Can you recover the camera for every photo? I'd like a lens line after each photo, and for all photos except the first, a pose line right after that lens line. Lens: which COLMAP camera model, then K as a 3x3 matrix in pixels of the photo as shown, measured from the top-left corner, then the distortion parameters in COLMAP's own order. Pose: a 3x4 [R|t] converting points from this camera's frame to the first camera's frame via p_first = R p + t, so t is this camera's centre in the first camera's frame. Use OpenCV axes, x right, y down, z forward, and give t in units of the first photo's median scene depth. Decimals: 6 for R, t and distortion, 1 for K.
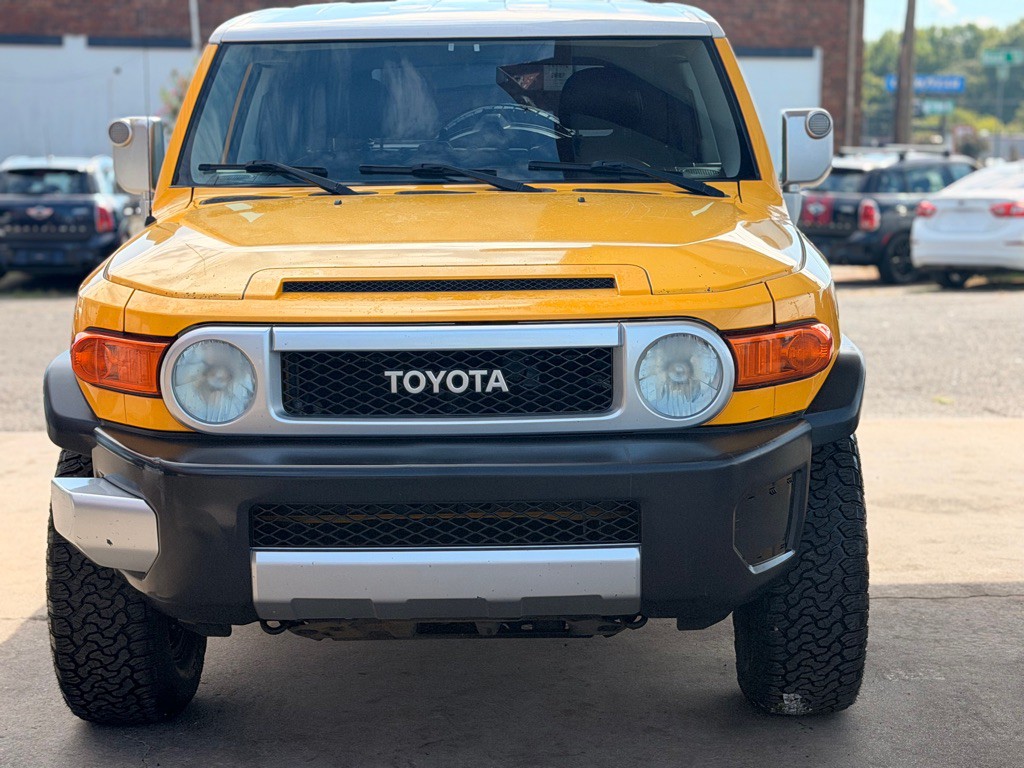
lens RADIAL K [[2085.3, 0, 535.1], [0, 2085.3, 374.4], [0, 0, 1]] dist [0.160306, 0.000000]
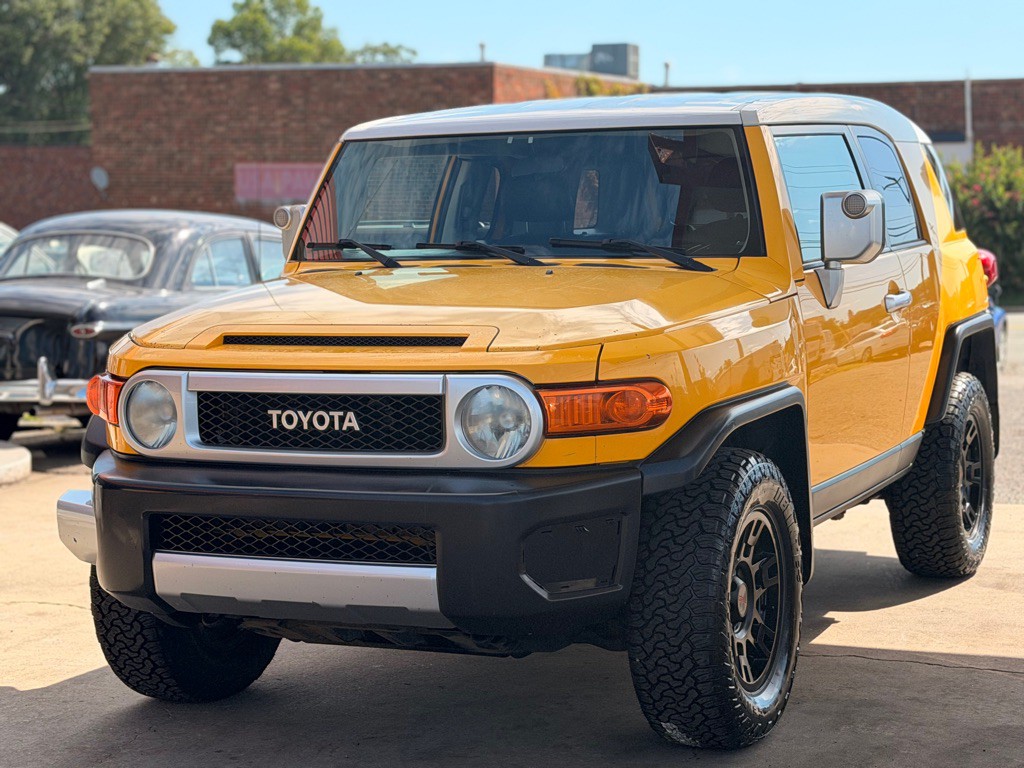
lens RADIAL K [[2085.3, 0, 508.6], [0, 2085.3, 386.3], [0, 0, 1]] dist [0.160306, 0.000000]
pose [[0.914412, 0.026830, -0.403895, 0.531498], [-0.042516, 0.998648, -0.029919, 0.014650], [0.402546, 0.044530, 0.914316, -0.043480]]
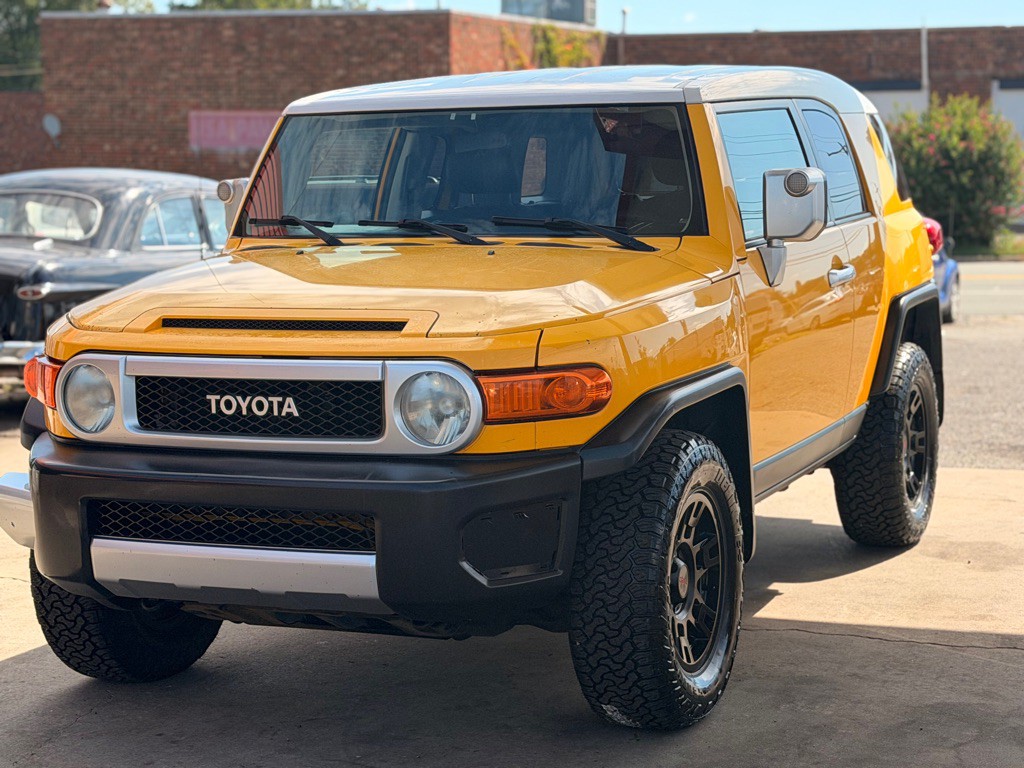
lens RADIAL K [[2085.3, 0, 510.8], [0, 2085.3, 383.0], [0, 0, 1]] dist [0.160306, 0.000000]
pose [[0.922583, 0.035124, -0.384196, 0.539645], [-0.040561, 0.999159, -0.006055, -0.008136], [0.383660, 0.021170, 0.923232, -0.037749]]
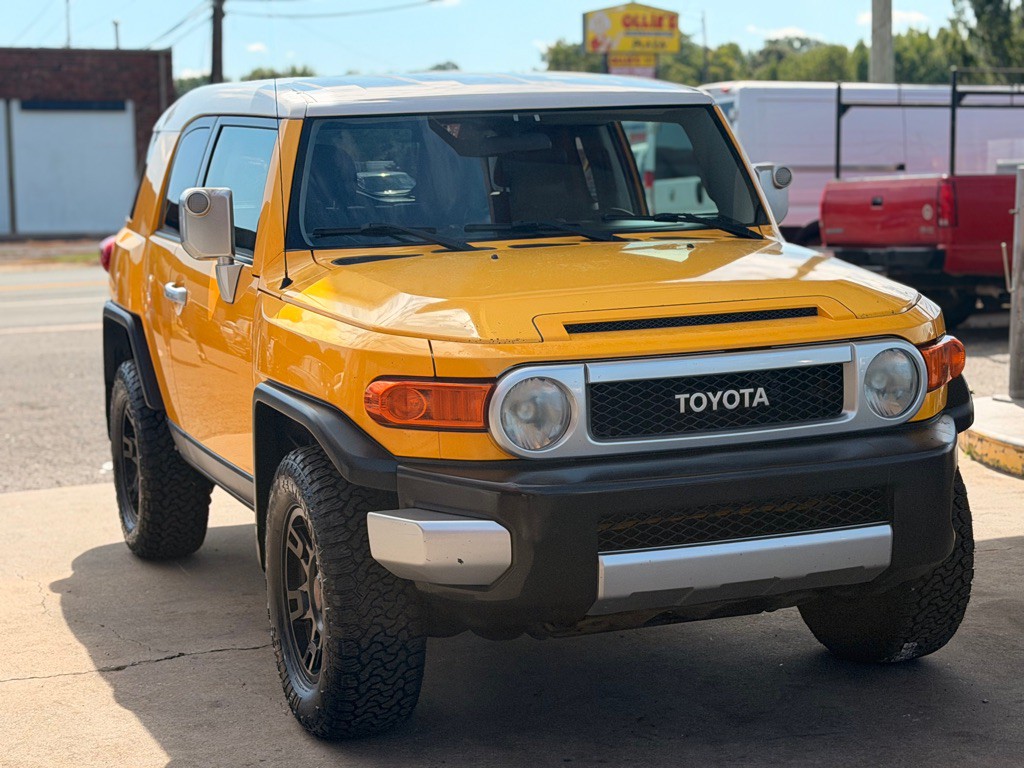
lens RADIAL K [[2085.3, 0, 542.5], [0, 2085.3, 383.9], [0, 0, 1]] dist [0.160306, 0.000000]
pose [[0.931882, -0.062986, 0.357251, -0.553927], [0.069822, 0.997540, -0.006254, -0.005423], [-0.355978, 0.030772, 0.933987, -0.073468]]
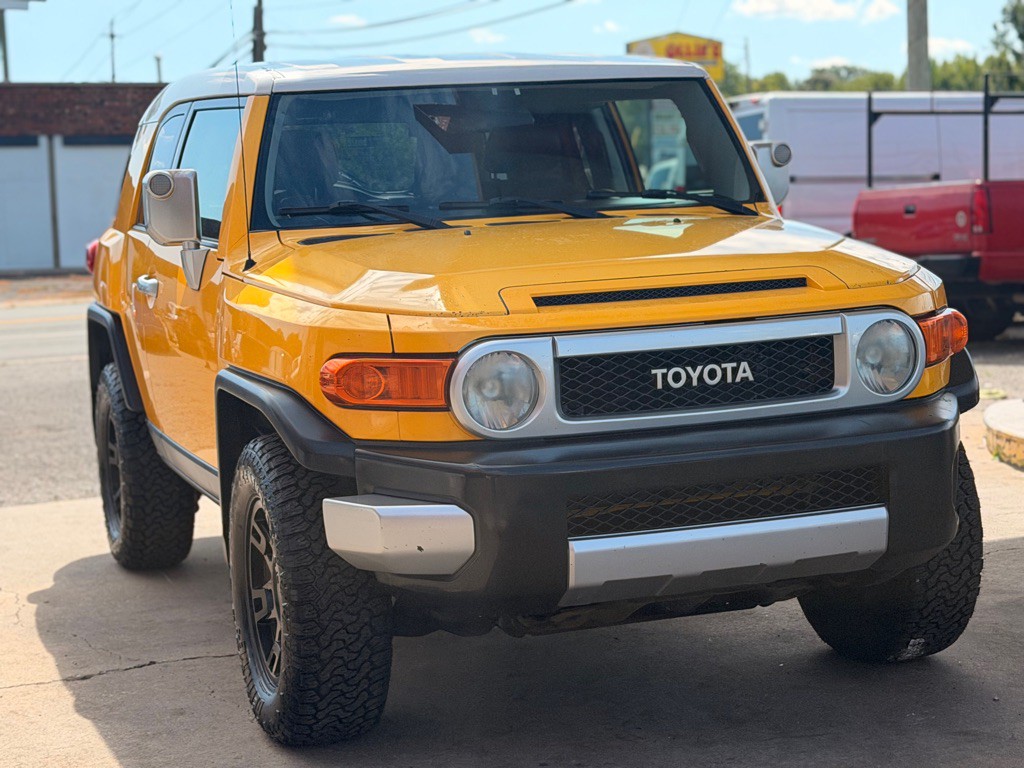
lens RADIAL K [[2085.3, 0, 548.3], [0, 2085.3, 369.9], [0, 0, 1]] dist [0.160306, 0.000000]
pose [[0.938784, -0.067076, 0.337914, -0.487876], [0.082221, 0.996141, -0.030690, 0.027480], [-0.334551, 0.056595, 0.940677, -0.018098]]
